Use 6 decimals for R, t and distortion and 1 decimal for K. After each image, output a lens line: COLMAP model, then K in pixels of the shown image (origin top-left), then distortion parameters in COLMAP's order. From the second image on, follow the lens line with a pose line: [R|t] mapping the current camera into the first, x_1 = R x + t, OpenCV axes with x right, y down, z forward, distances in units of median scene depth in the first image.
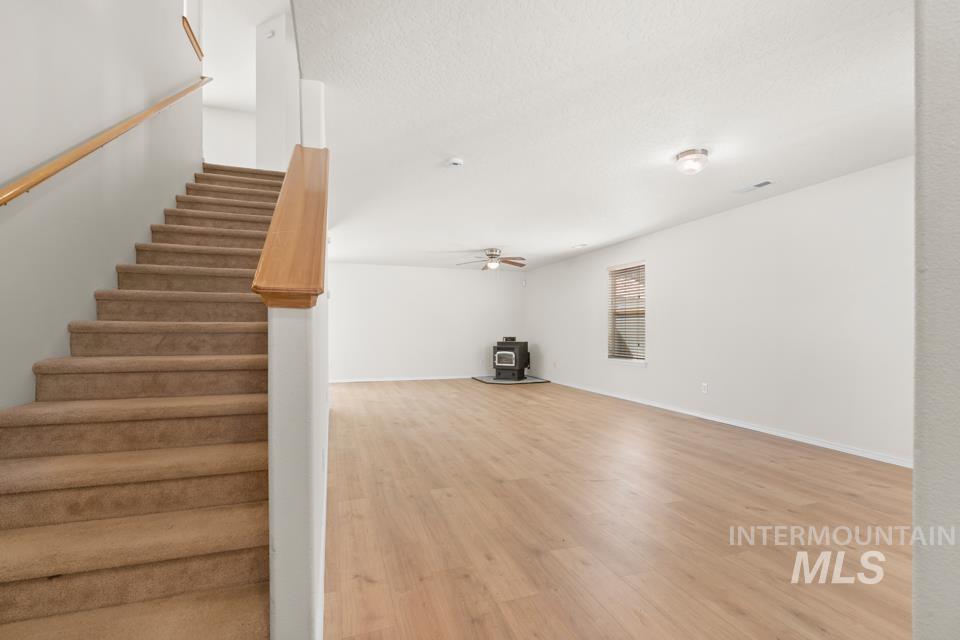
lens RADIAL K [[426.2, 0, 484.9], [0, 426.2, 329.1], [0, 0, 1]] dist [0.002879, 0.000469]
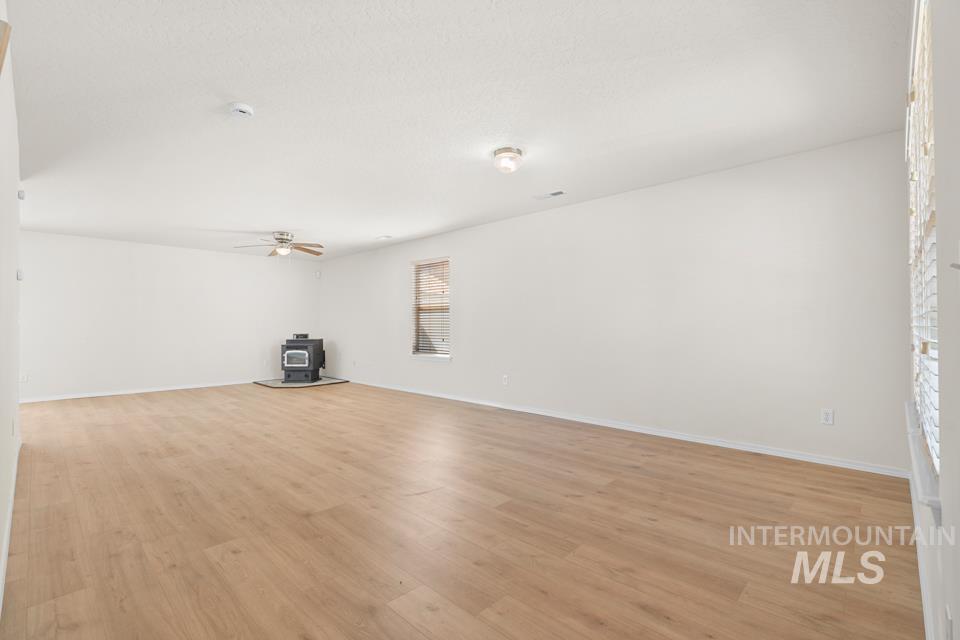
lens RADIAL K [[426.2, 0, 475.2], [0, 426.2, 318.5], [0, 0, 1]] dist [0.002879, 0.000469]
pose [[0.896947, 0.002536, 0.442131, -0.027816], [0.003903, 0.999899, -0.013653, 0.000174], [-0.442121, 0.013972, 0.896847, 0.106643]]
